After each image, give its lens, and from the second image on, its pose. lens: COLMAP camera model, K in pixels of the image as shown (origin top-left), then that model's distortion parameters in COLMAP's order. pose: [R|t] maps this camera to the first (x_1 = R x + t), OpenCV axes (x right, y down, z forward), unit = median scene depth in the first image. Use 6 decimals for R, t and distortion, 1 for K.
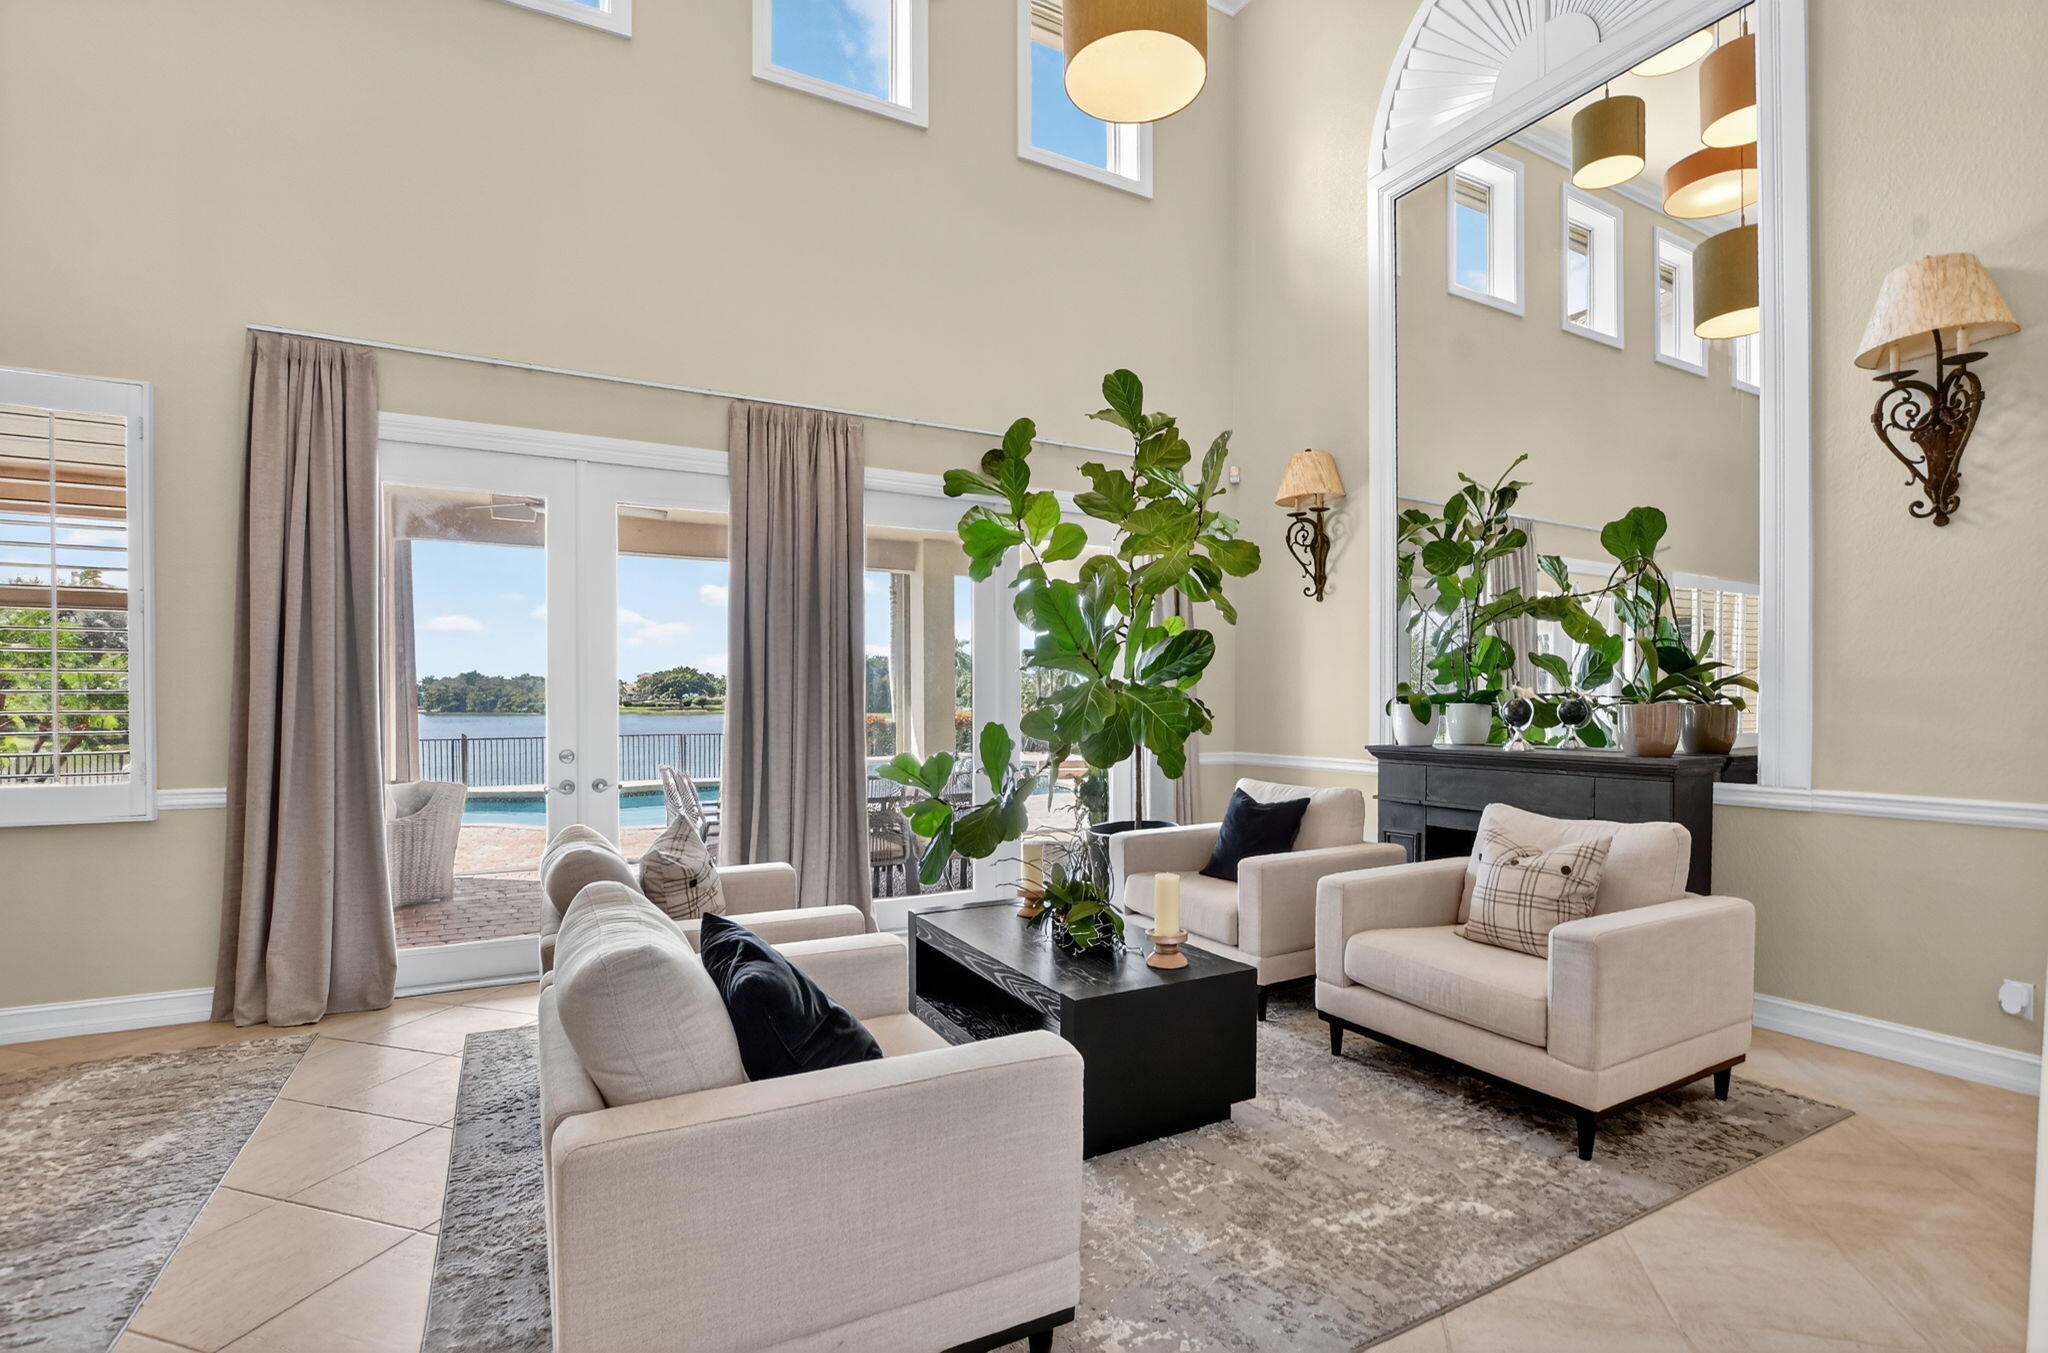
lens RADIAL K [[924.0, 0, 1012.2], [0, 924.0, 711.6], [0, 0, 1]] dist [-0.014808, 0.001686]
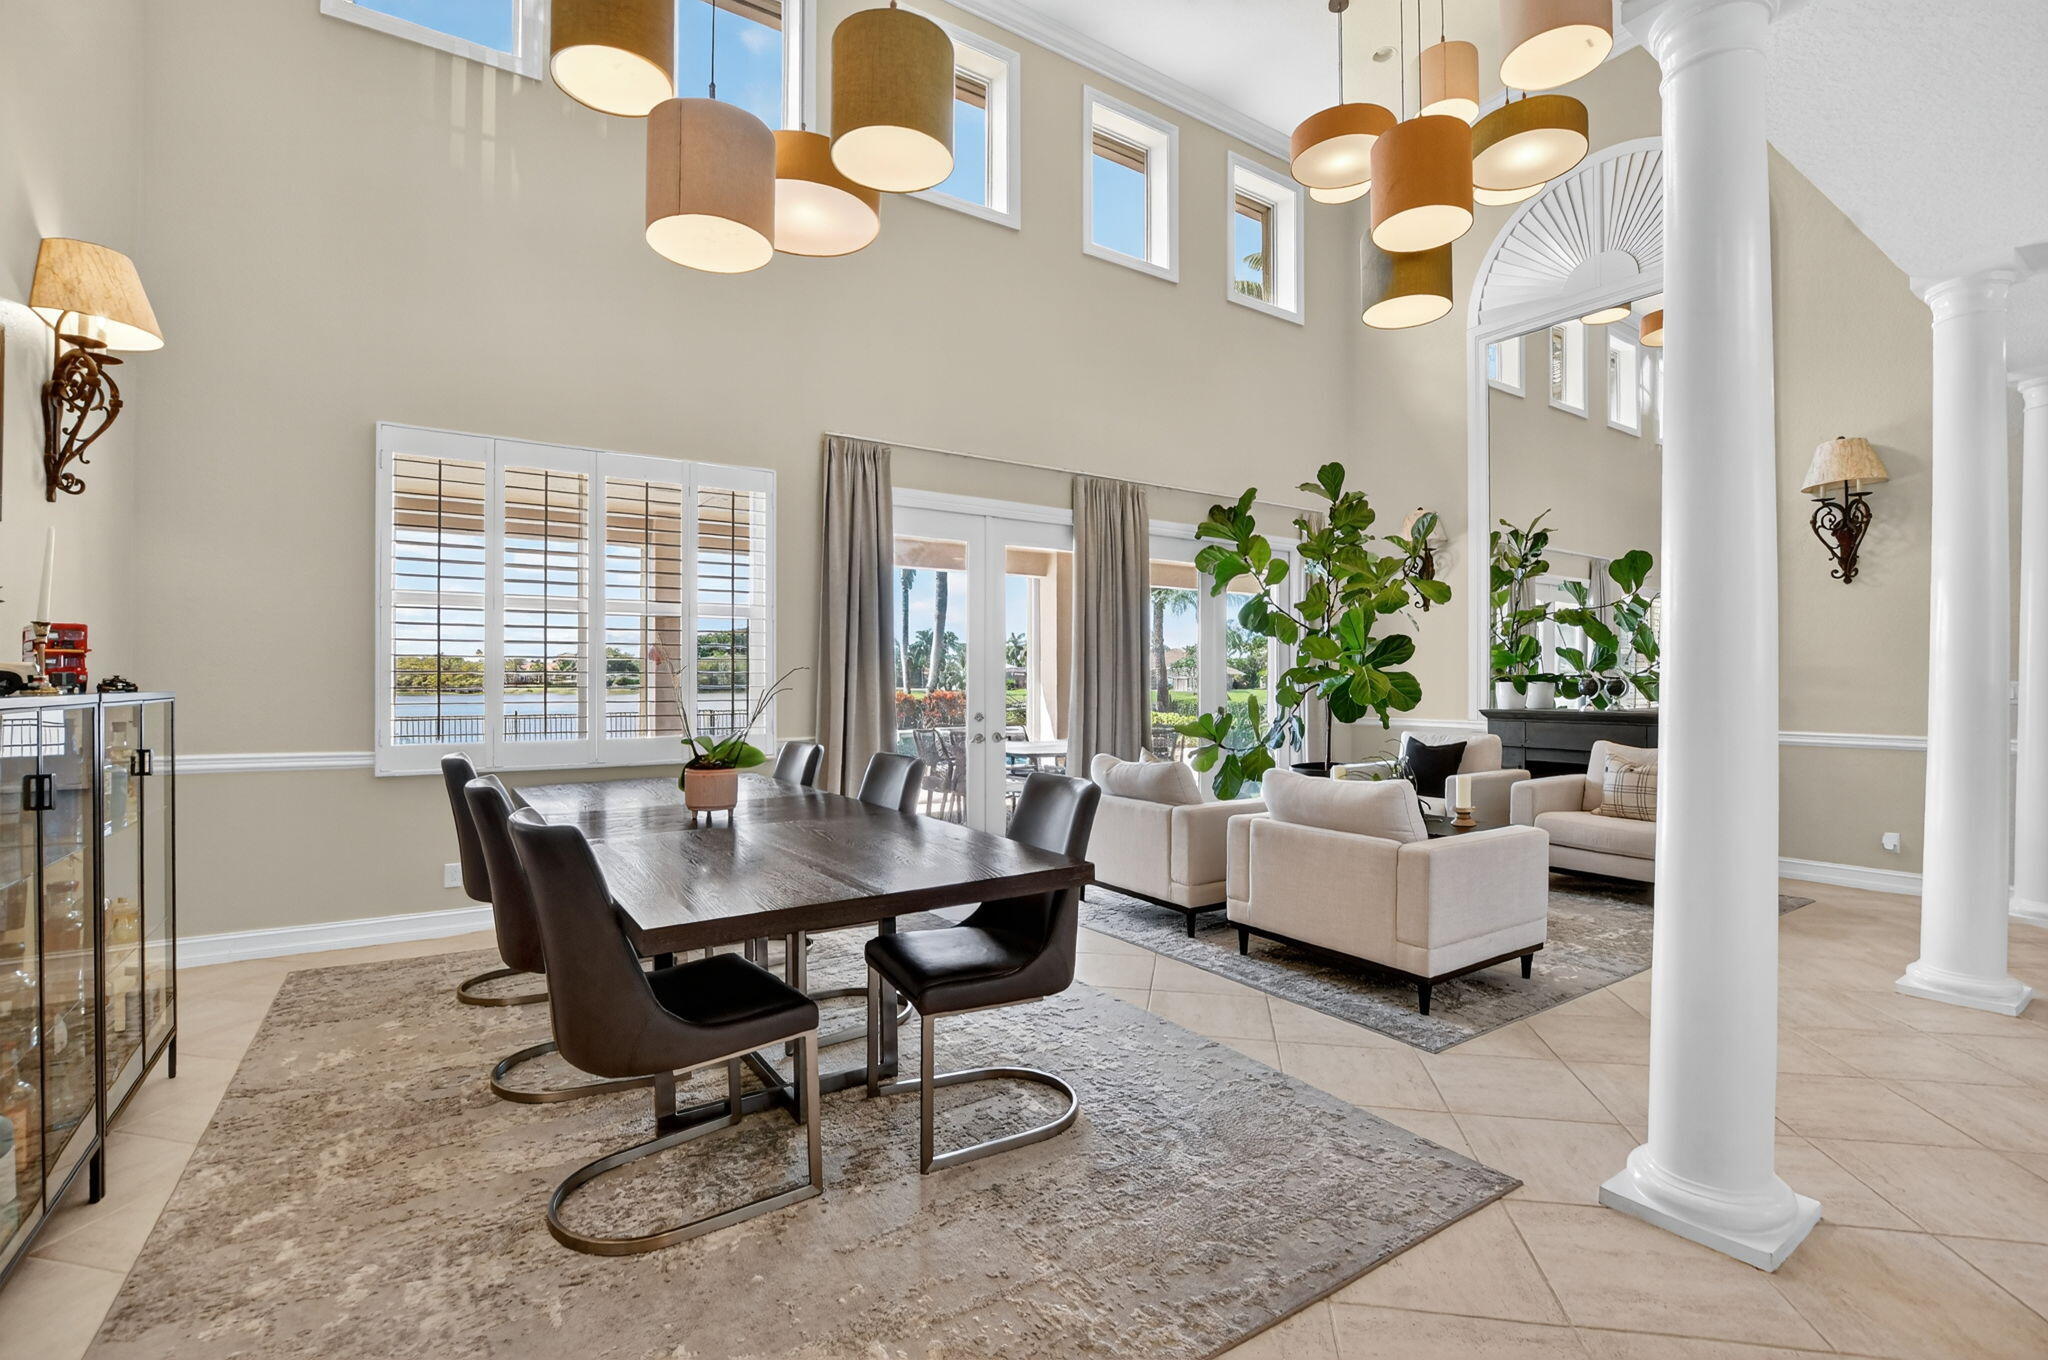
lens RADIAL K [[891.8, 0, 1021.7], [0, 891.8, 679.2], [0, 0, 1]] dist [-0.000918, -0.000580]
pose [[0.995424, 0.001229, 0.095550, -0.519338], [0.000040, 0.999912, -0.013283, 0.006361], [-0.095558, 0.013226, 0.995336, -0.399349]]
